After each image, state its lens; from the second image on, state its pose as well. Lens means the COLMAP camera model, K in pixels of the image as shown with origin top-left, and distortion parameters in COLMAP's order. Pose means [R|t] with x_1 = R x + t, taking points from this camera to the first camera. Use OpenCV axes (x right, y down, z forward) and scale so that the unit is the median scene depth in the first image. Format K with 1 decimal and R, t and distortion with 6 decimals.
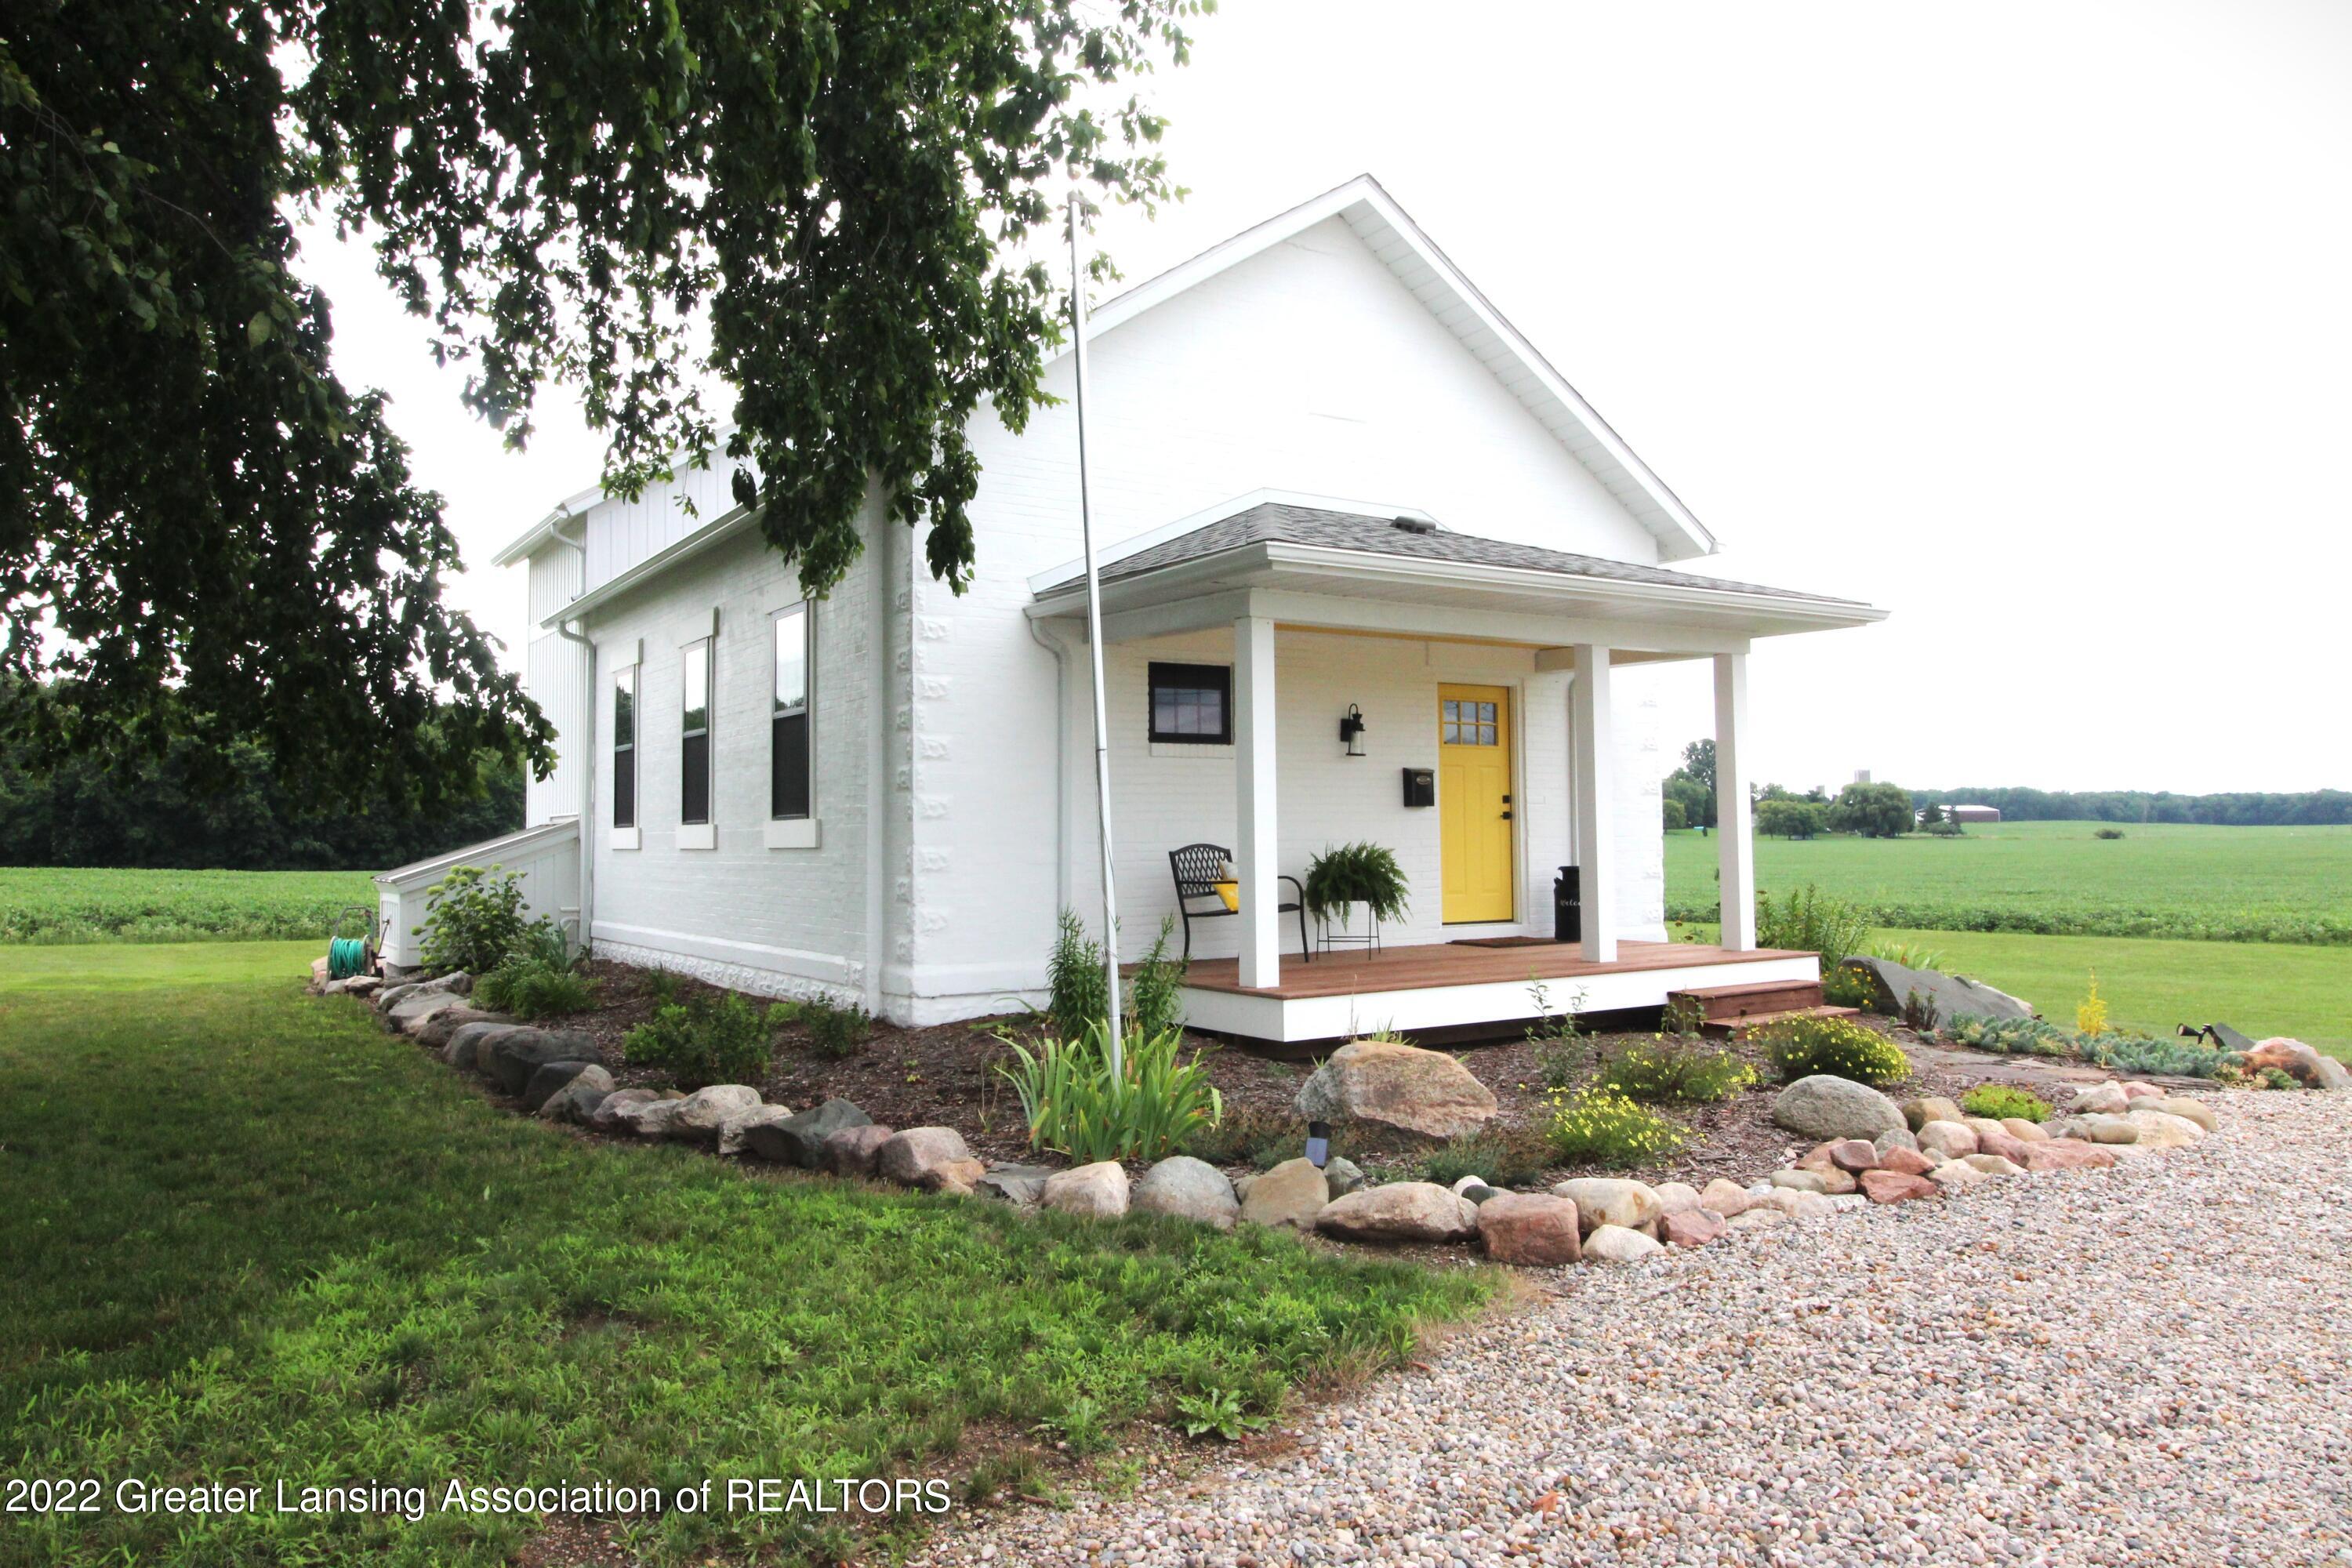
lens RADIAL K [[1428.2, 0, 1176.0], [0, 1428.2, 784.0], [0, 0, 1]] dist [0.001928, 0.000256]
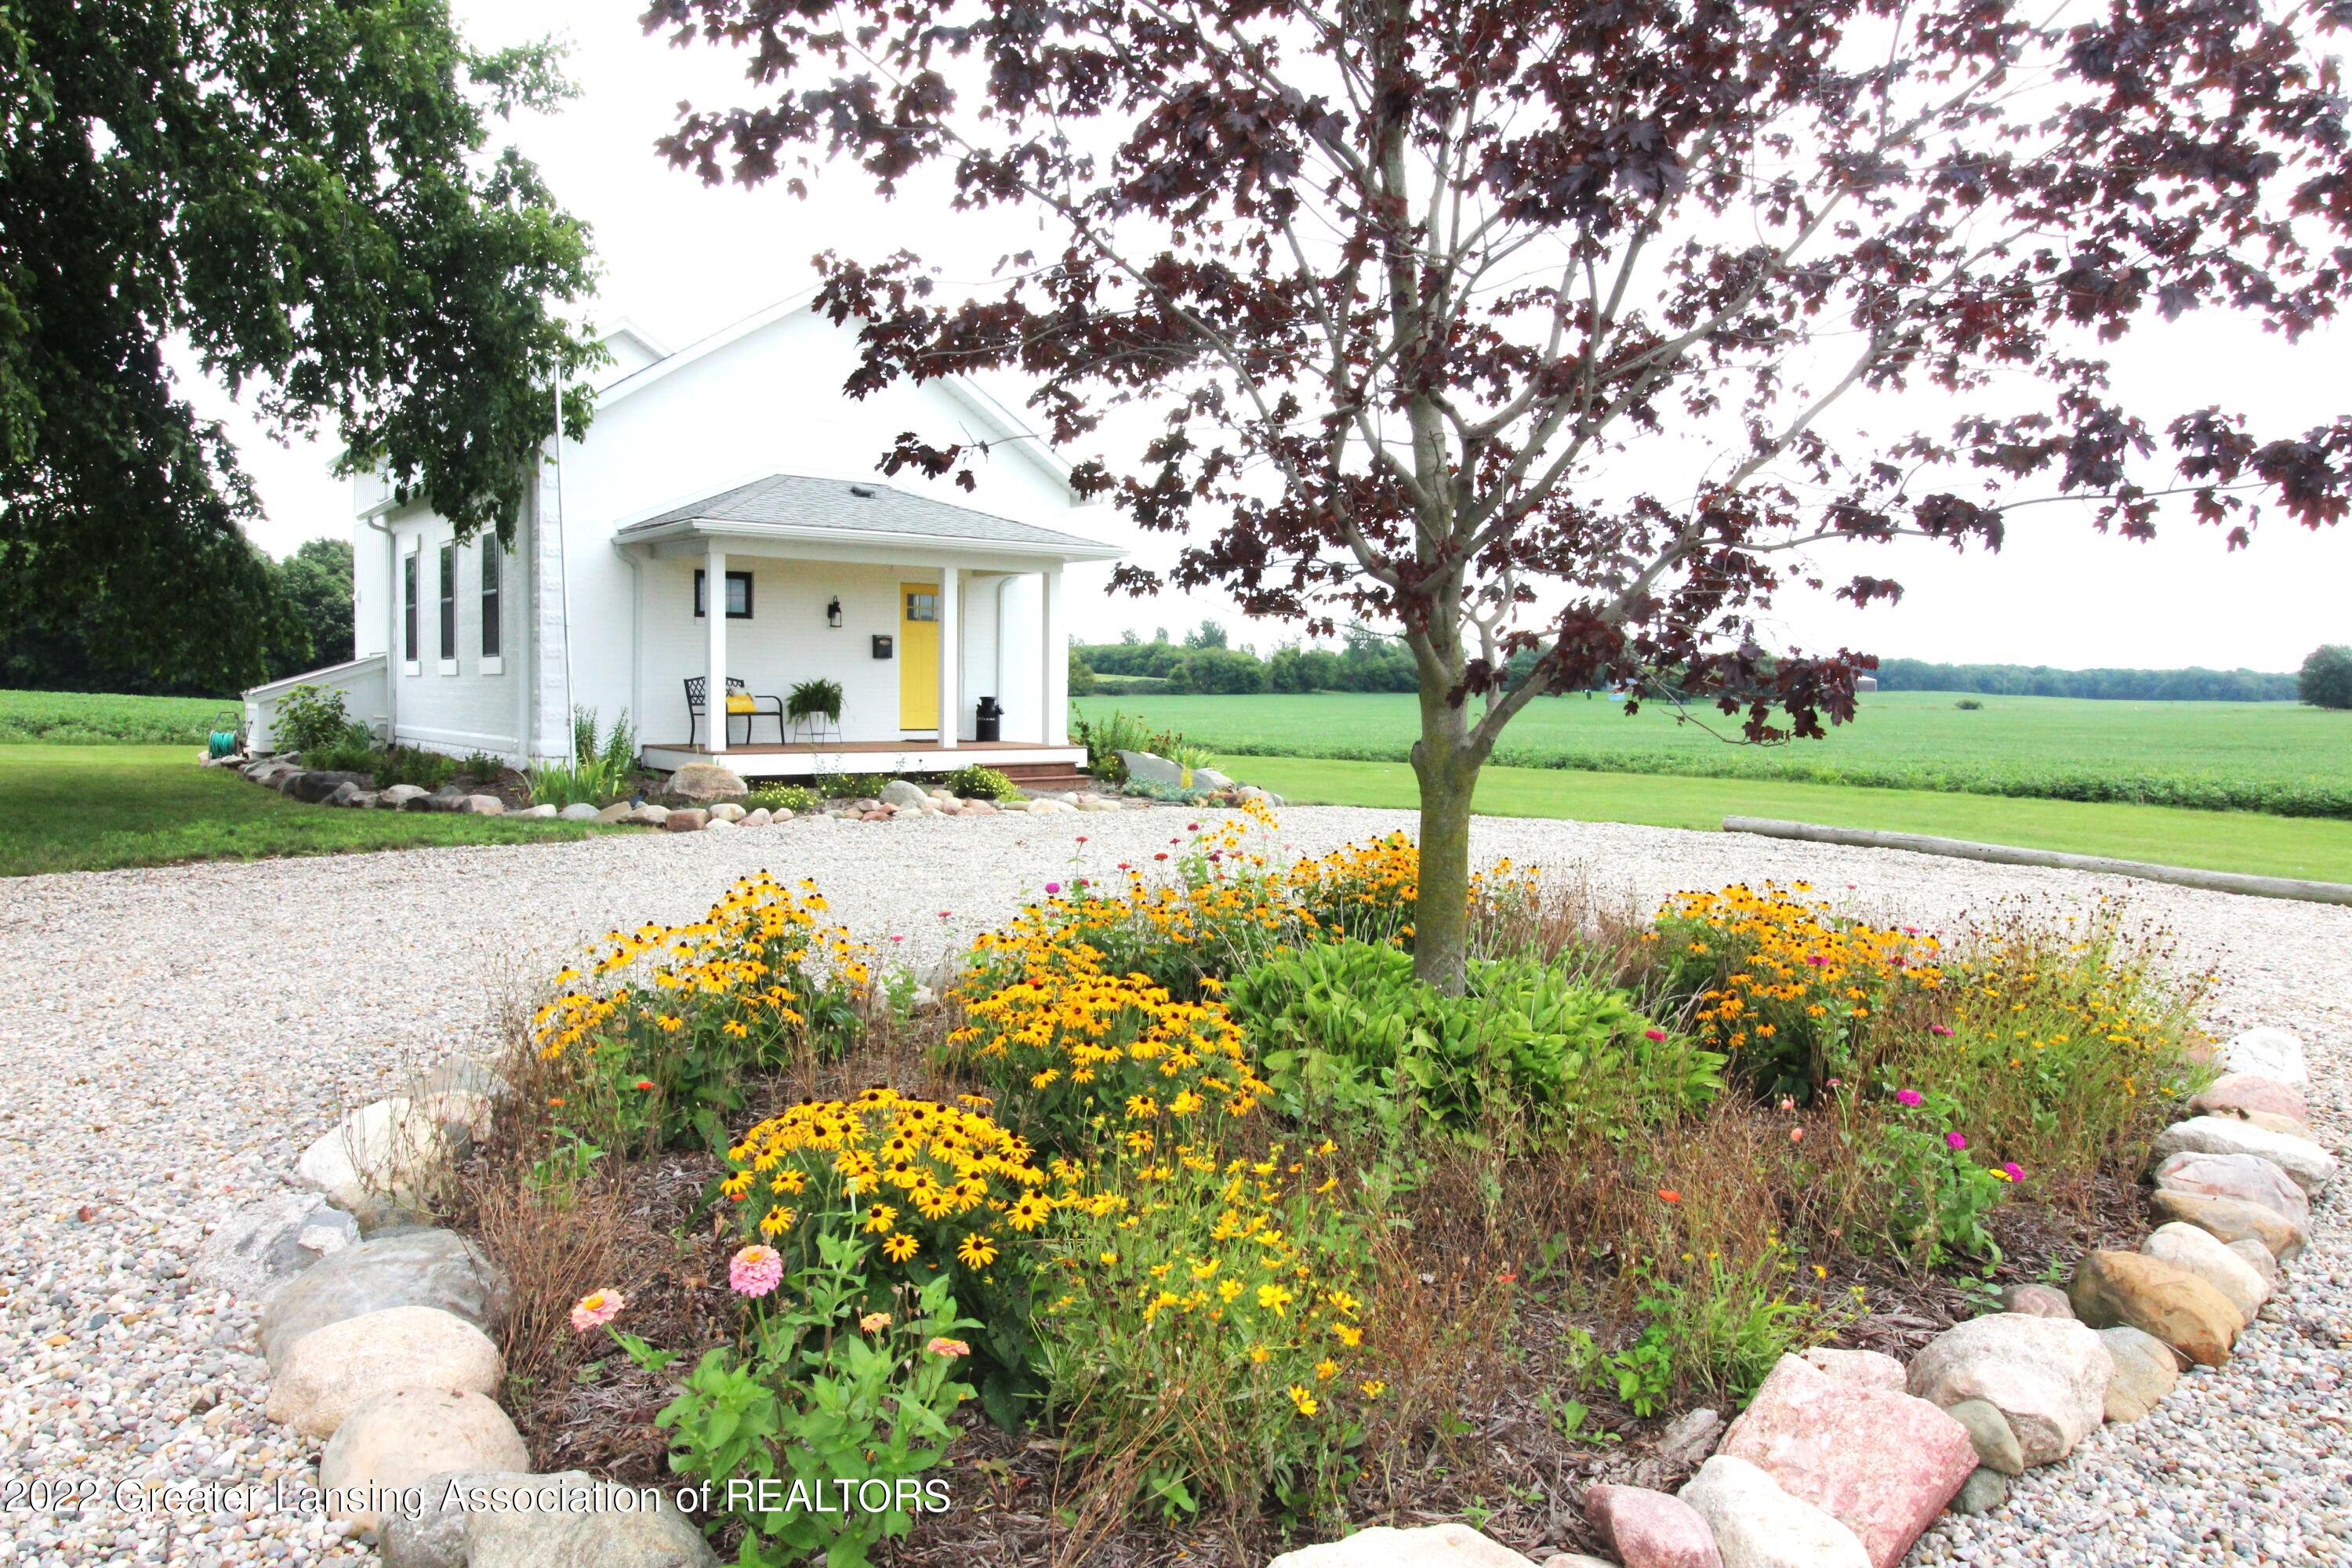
lens RADIAL K [[1428.2, 0, 1176.0], [0, 1428.2, 784.0], [0, 0, 1]] dist [0.001928, 0.000256]
pose [[0.998244, 0.017752, 0.056509, 0.394881], [-0.023454, 0.994517, 0.101908, -0.015442], [-0.054390, -0.103054, 0.993188, -0.647091]]
